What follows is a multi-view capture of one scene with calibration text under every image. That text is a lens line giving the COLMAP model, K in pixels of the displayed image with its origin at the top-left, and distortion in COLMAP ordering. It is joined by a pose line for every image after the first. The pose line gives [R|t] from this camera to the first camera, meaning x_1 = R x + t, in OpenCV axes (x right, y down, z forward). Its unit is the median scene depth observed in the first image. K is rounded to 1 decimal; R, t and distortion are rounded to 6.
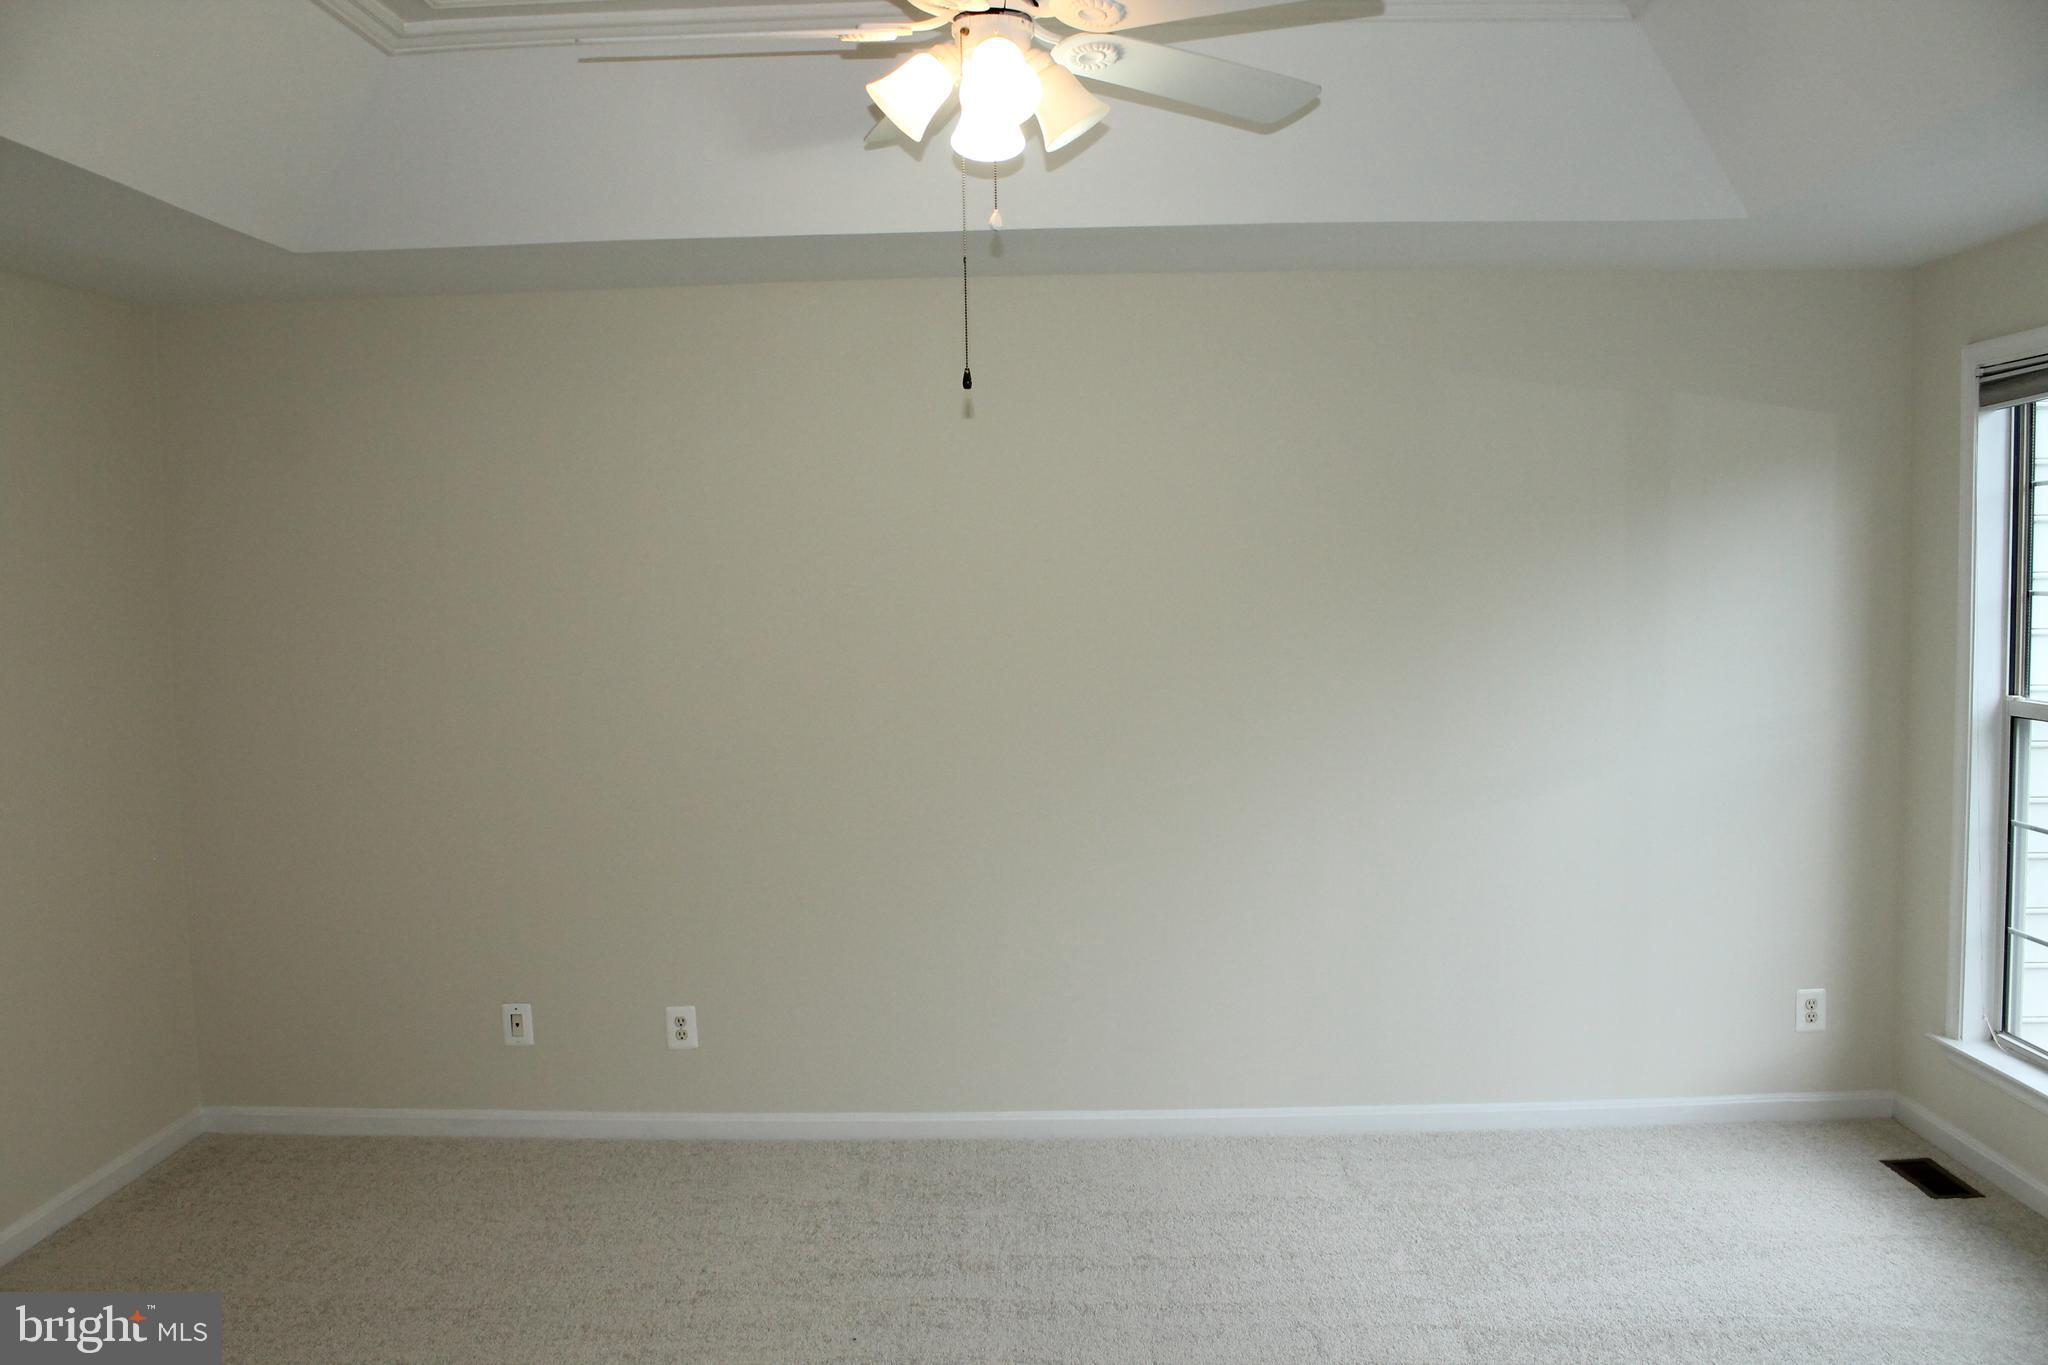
lens RADIAL K [[1746.4, 0, 1013.0], [0, 1746.4, 689.9], [0, 0, 1]] dist [-0.157613, 0.153136]
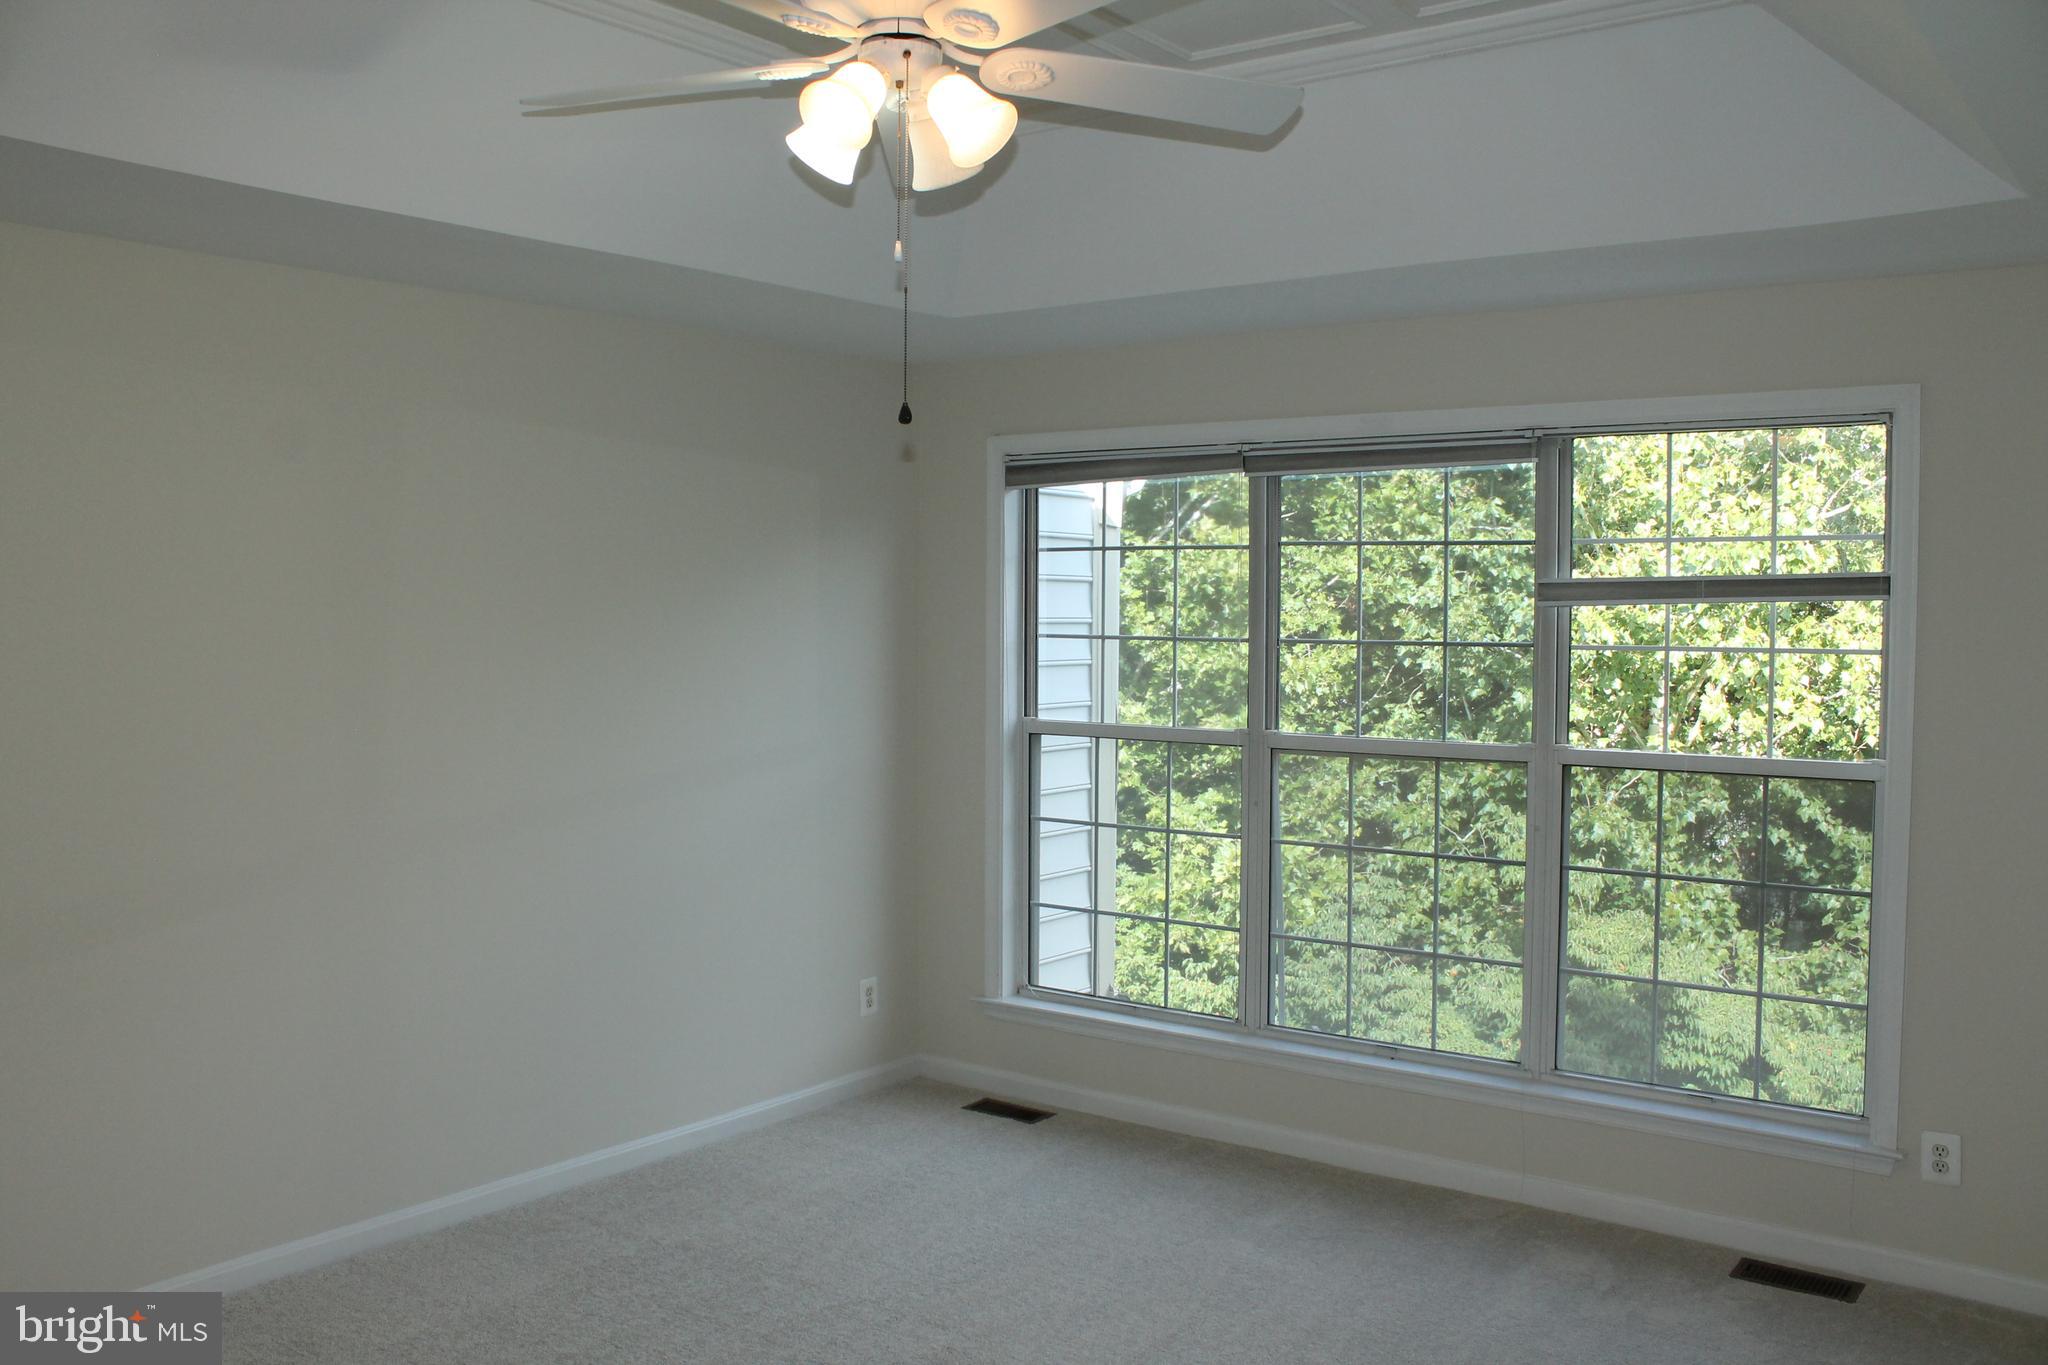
lens RADIAL K [[1746.4, 0, 1013.0], [0, 1746.4, 689.9], [0, 0, 1]] dist [-0.157613, 0.153136]
pose [[0.583828, -0.019290, 0.811648, -0.471780], [0.043164, 0.999041, -0.007304, -0.007680], [-0.810729, 0.039299, 0.584101, 0.243352]]
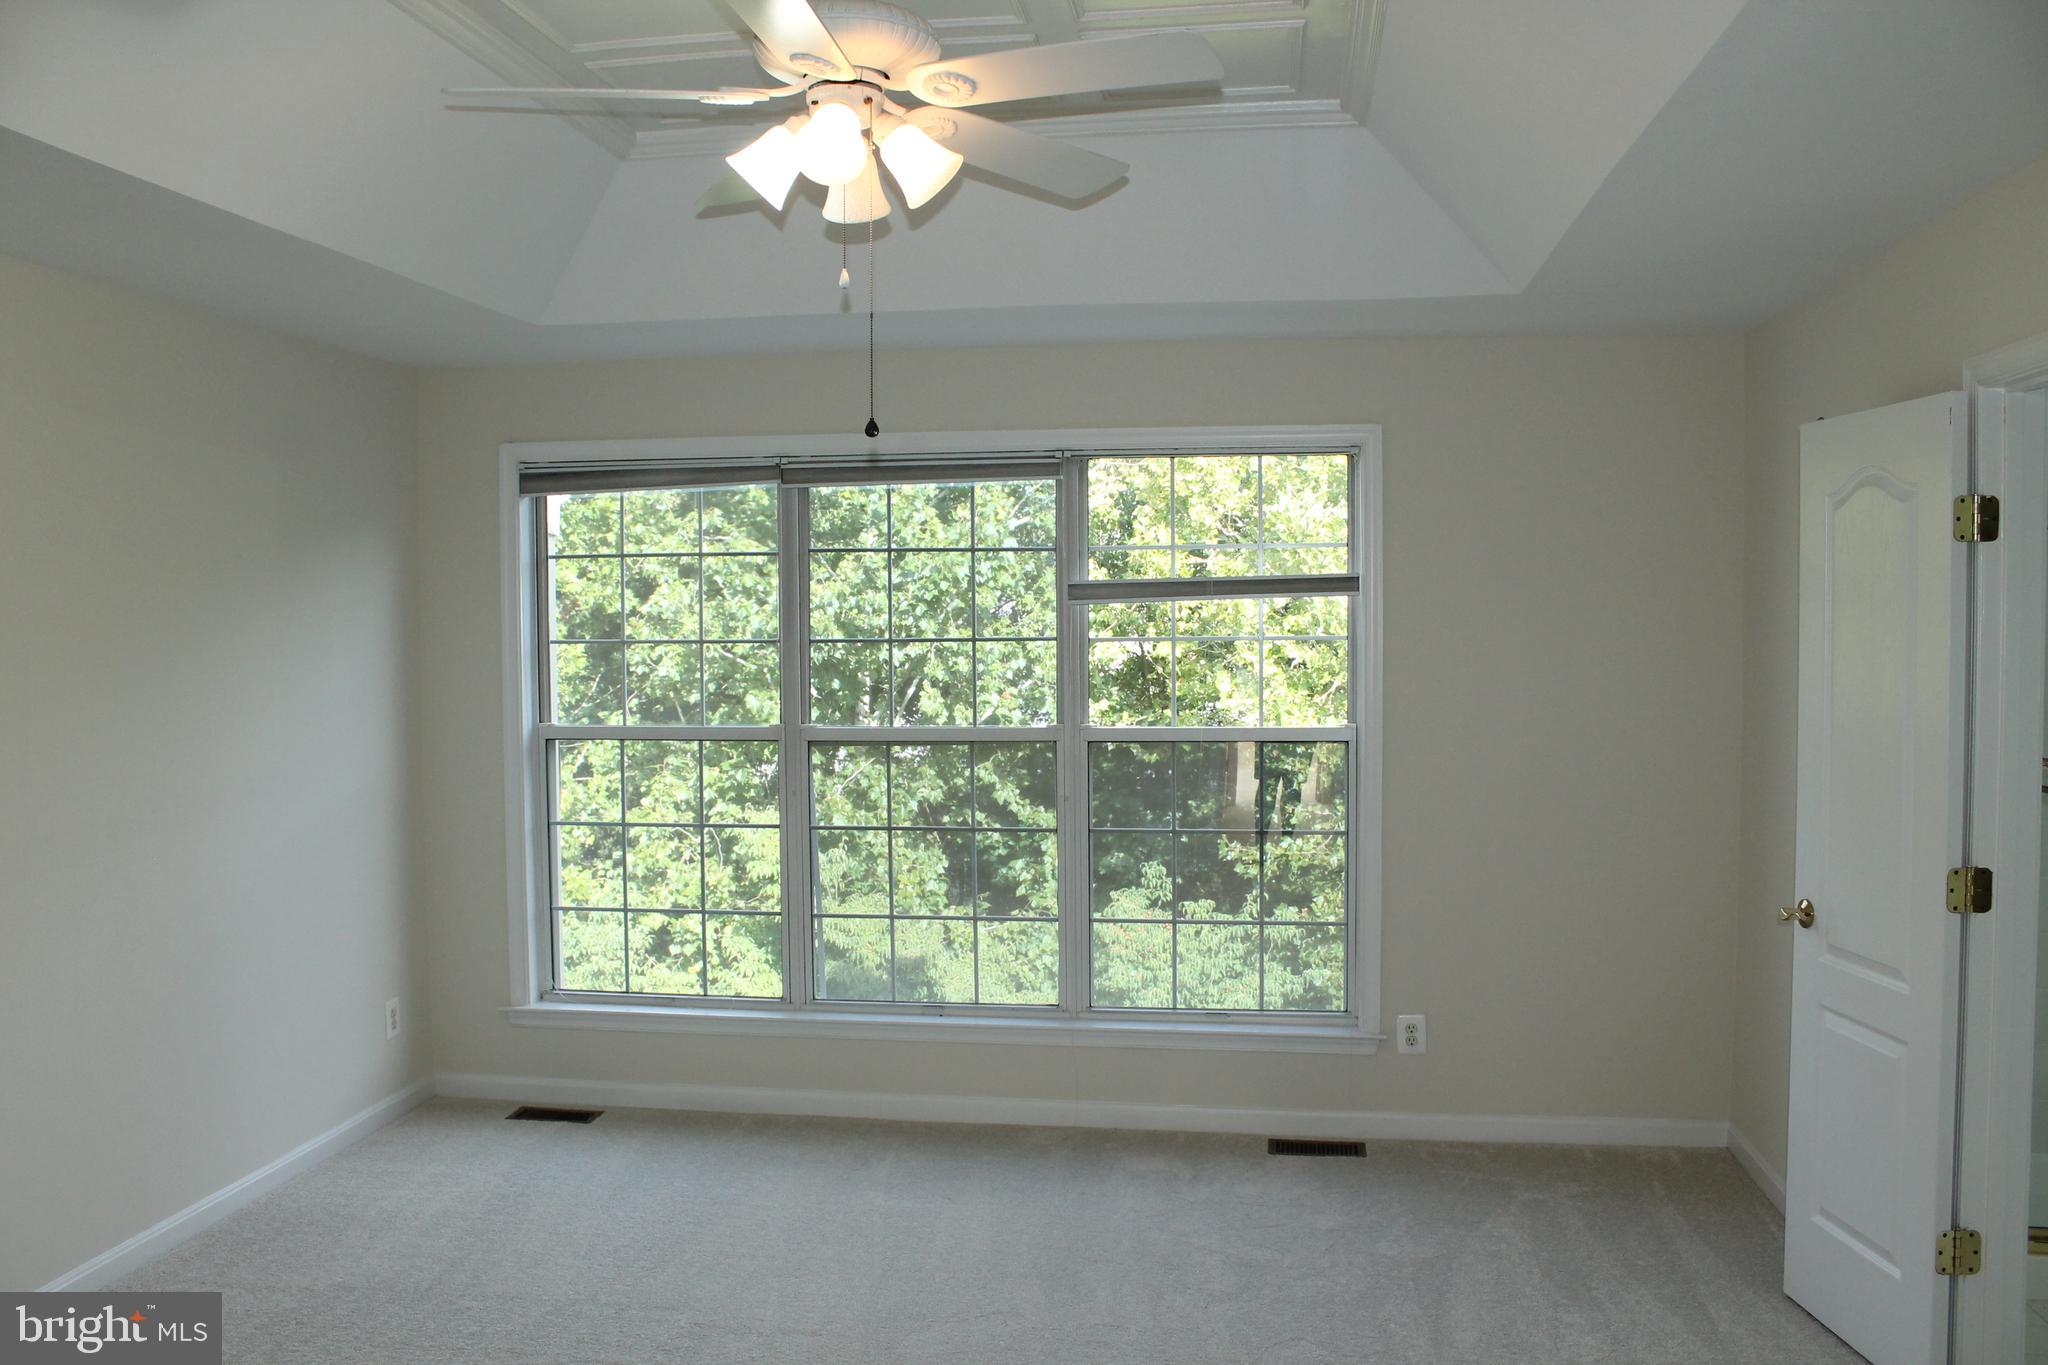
lens RADIAL K [[1746.4, 0, 1013.0], [0, 1746.4, 689.9], [0, 0, 1]] dist [-0.157613, 0.153136]
pose [[0.126635, -0.026689, 0.991590, -0.649297], [0.076460, 0.996927, 0.017068, -0.016661], [-0.988998, 0.073656, 0.128286, 0.479012]]
